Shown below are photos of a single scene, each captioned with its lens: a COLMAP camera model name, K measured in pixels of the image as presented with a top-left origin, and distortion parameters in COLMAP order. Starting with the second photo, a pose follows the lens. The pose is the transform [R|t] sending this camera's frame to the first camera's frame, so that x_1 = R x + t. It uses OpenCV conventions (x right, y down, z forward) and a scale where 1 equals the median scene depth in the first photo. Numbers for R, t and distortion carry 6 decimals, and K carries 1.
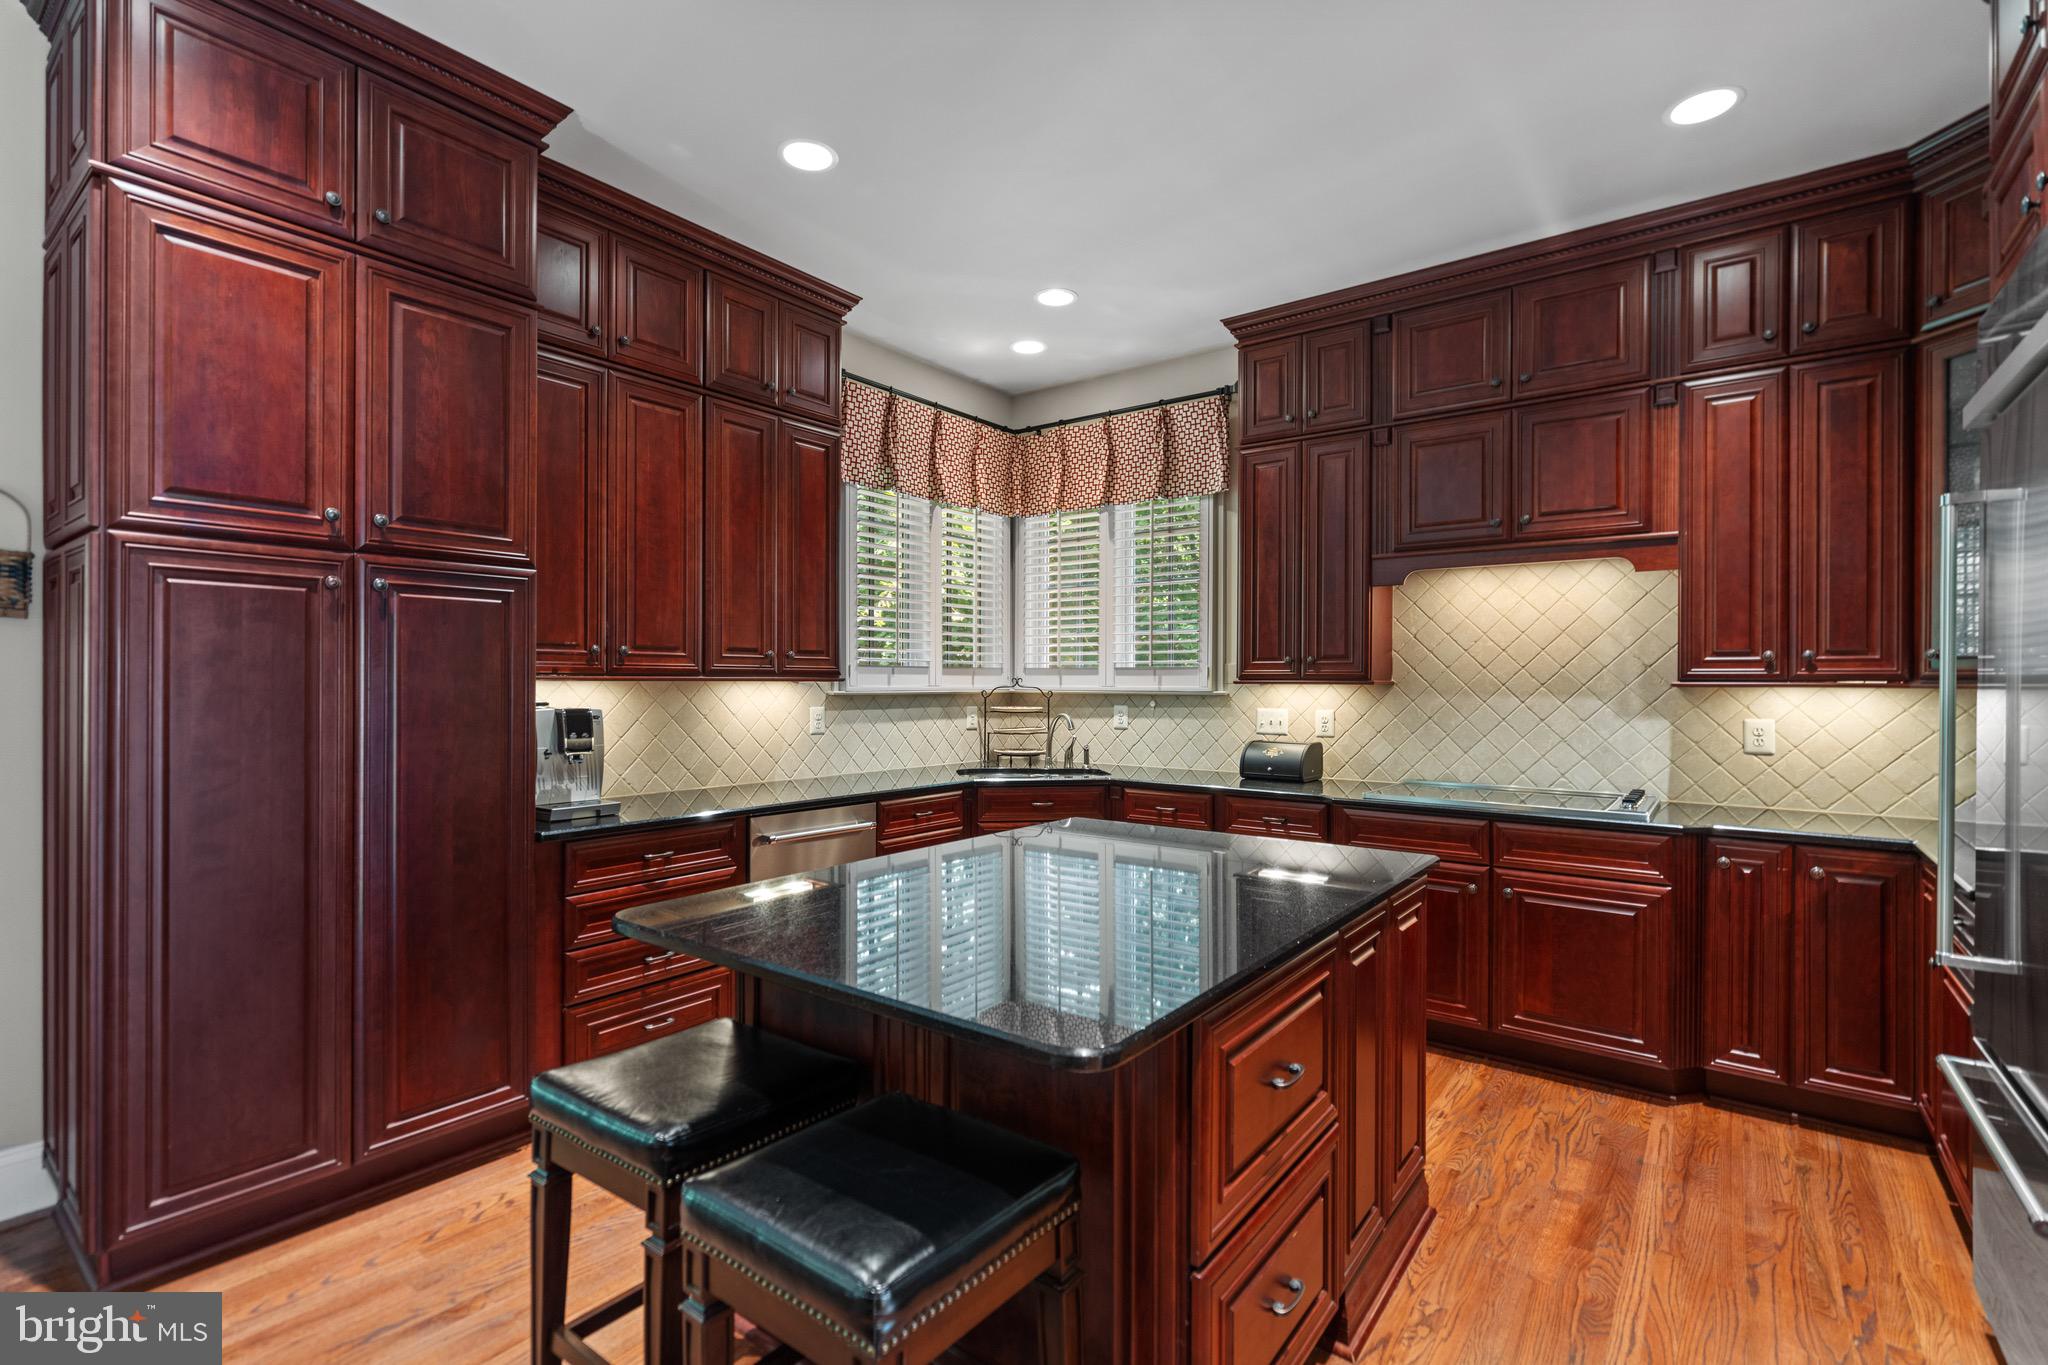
lens RADIAL K [[929.6, 0, 1021.5], [0, 929.6, 678.5], [0, 0, 1]] dist [-0.009893, 0.003889]
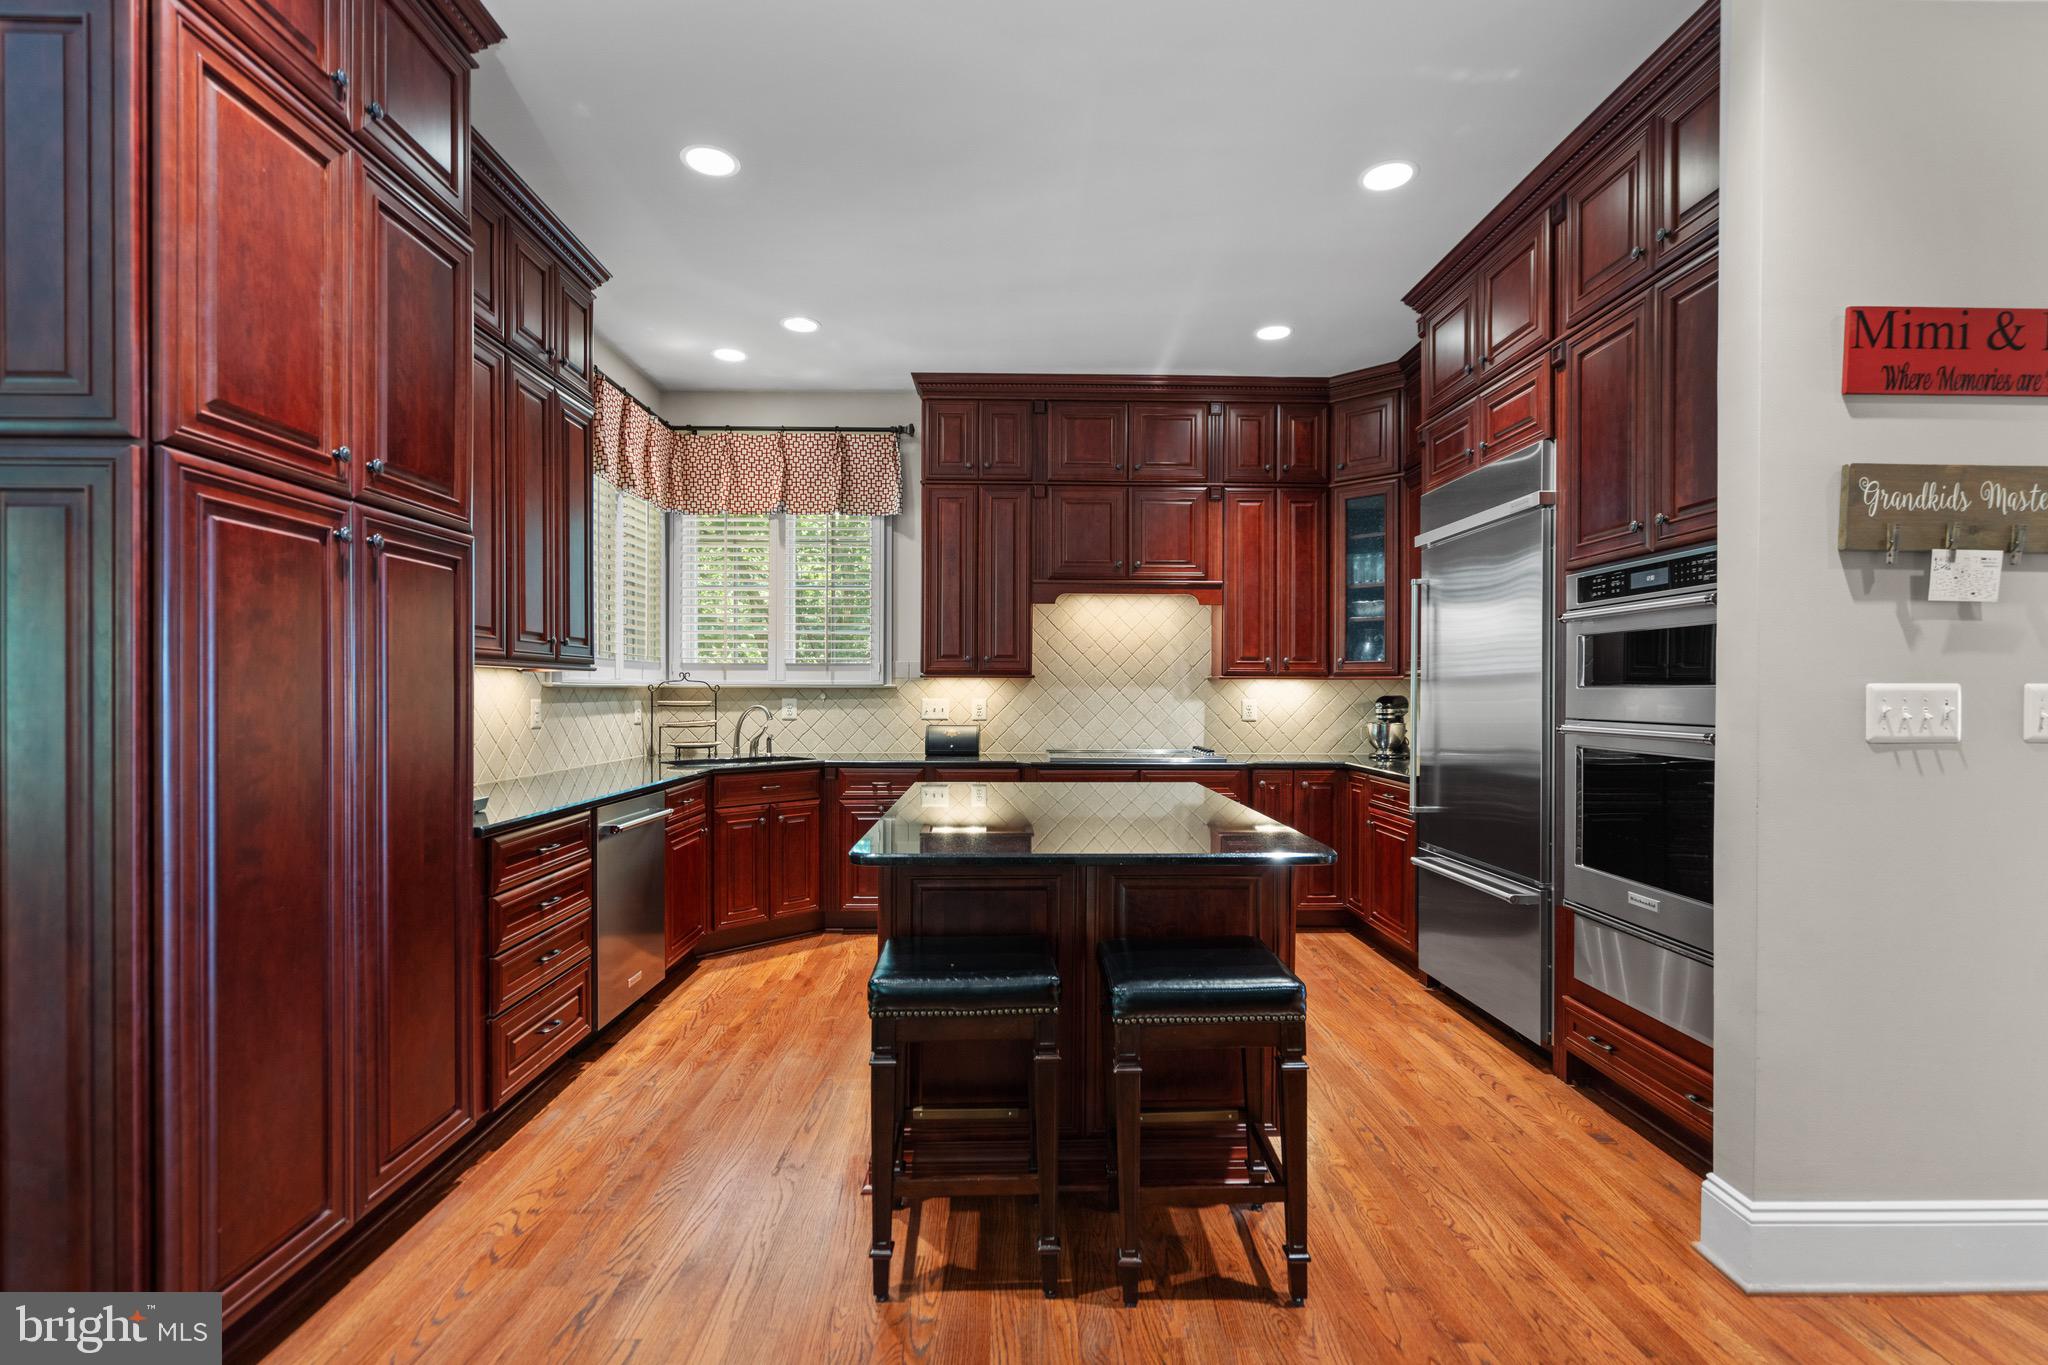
lens RADIAL K [[929.6, 0, 1006.0], [0, 929.6, 694.9], [0, 0, 1]] dist [-0.009893, 0.003889]
pose [[0.787395, -0.003404, 0.616439, -0.439790], [-0.002316, 0.999961, 0.008479, 0.018354], [-0.616444, -0.008104, 0.787357, -0.019537]]
